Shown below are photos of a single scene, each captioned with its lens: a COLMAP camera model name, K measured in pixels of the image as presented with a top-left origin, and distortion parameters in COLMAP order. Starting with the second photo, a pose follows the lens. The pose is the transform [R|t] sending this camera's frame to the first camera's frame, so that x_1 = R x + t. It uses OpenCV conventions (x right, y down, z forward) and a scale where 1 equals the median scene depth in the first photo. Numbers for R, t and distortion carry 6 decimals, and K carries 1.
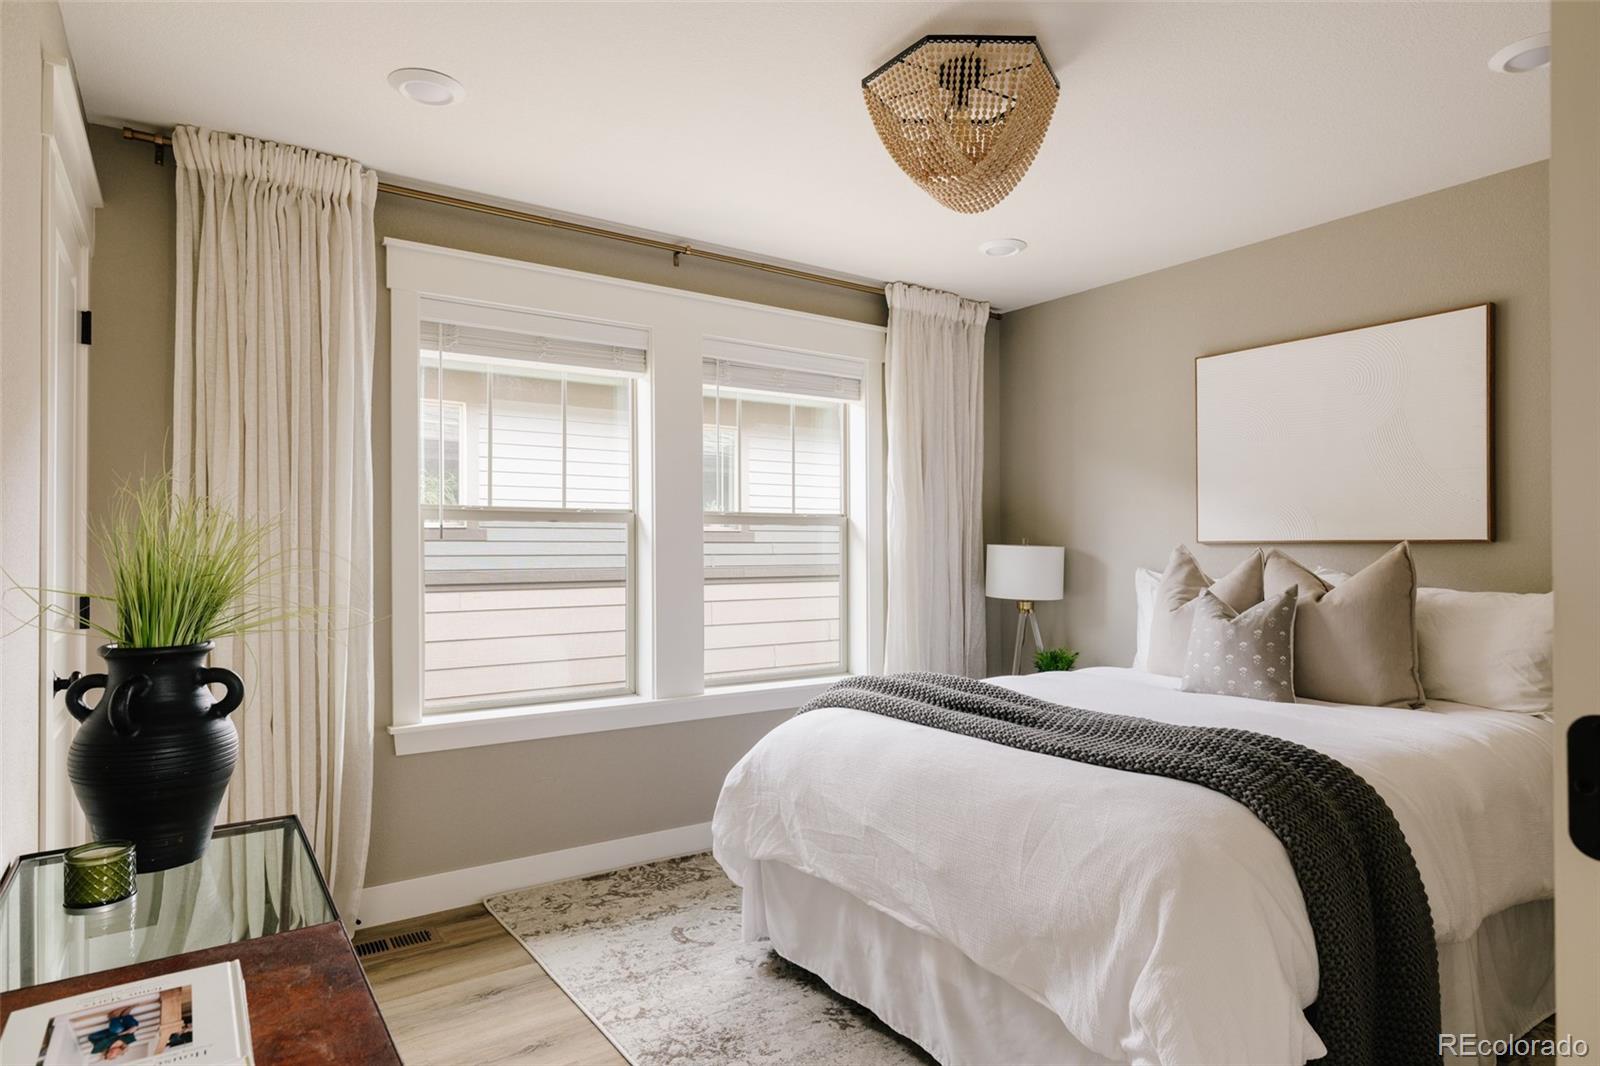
lens RADIAL K [[896.8, 0, 810.4], [0, 896.8, 542.0], [0, 0, 1]] dist [0.002279, 0.001736]
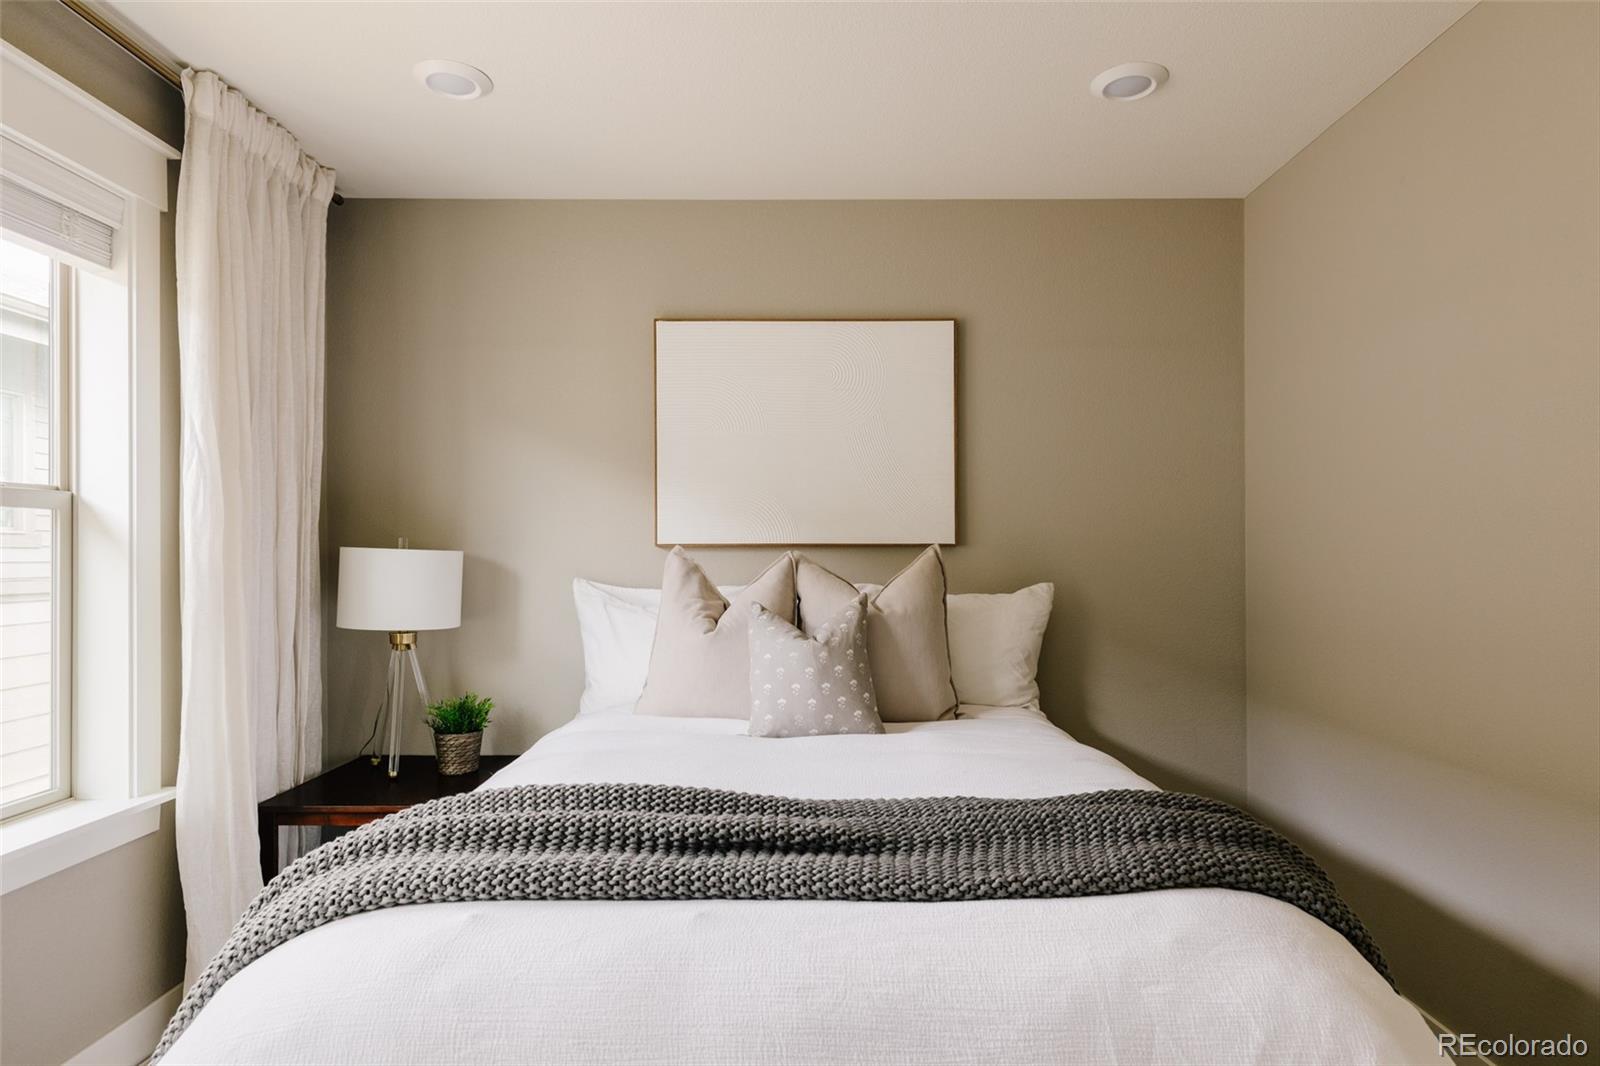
lens RADIAL K [[896.8, 0, 810.4], [0, 896.8, 542.0], [0, 0, 1]] dist [0.002279, 0.001736]
pose [[0.568162, 0.009122, 0.822866, -0.159848], [-0.003977, 0.999957, -0.008340, 0.003505], [-0.822907, 0.001466, 0.568174, 0.419160]]
